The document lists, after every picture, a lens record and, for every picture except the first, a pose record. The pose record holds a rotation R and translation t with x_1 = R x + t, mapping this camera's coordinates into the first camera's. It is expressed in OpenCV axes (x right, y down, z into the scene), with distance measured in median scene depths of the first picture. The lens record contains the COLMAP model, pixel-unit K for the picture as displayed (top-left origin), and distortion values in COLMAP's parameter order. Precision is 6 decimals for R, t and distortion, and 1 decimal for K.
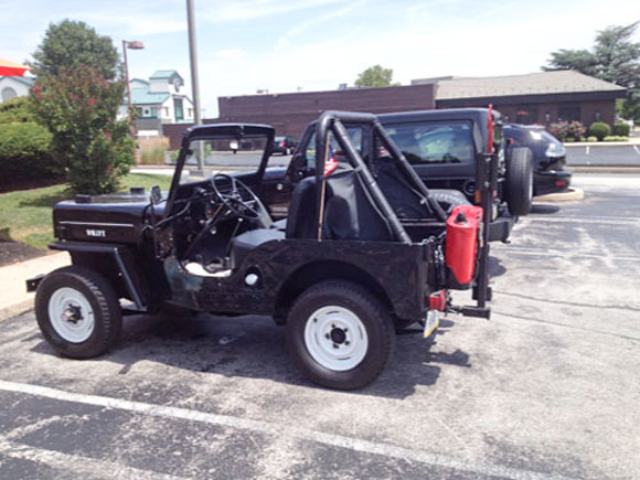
lens RADIAL K [[614.6, 0, 316.8], [0, 614.6, 239.8], [0, 0, 1]] dist [-0.003096, 0.000000]
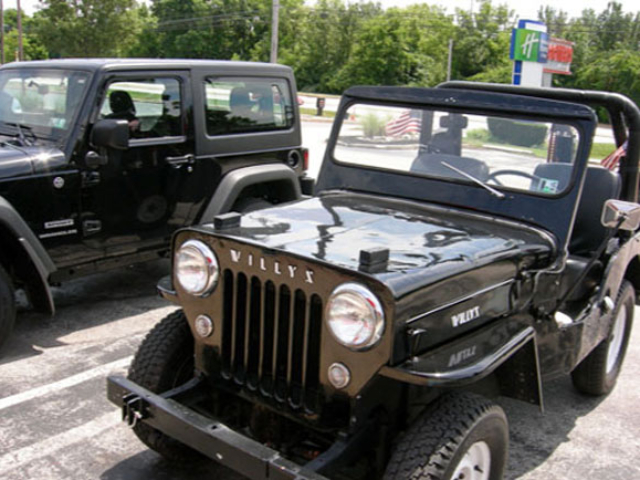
lens RADIAL K [[685.8, 0, 318.8], [0, 685.8, 246.2], [0, 0, 1]] dist [-0.140755, 0.000000]
pose [[0.279559, -0.179755, 0.943152, -0.981083], [0.098731, 0.982493, 0.157988, -0.177955], [-0.955039, 0.048952, 0.292412, 1.057465]]
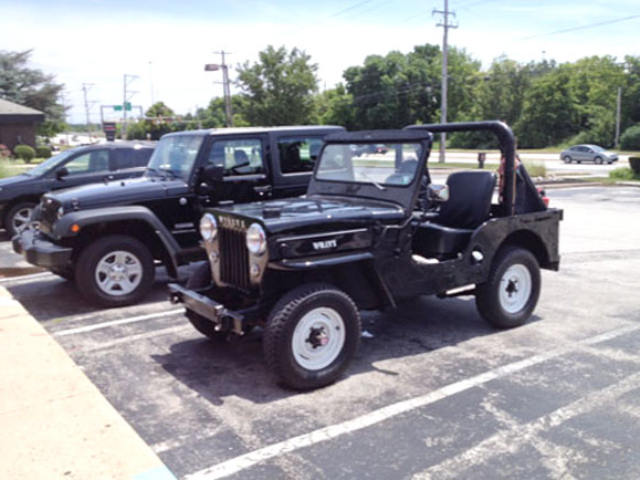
lens RADIAL K [[599.0, 0, 324.3], [0, 599.0, 237.7], [0, 0, 1]] dist [0.052230, 0.000000]
pose [[0.544785, -0.109414, 0.831407, -1.236836], [0.143495, 0.988991, 0.036126, -0.060284], [-0.826207, 0.099622, 0.554488, 0.552414]]
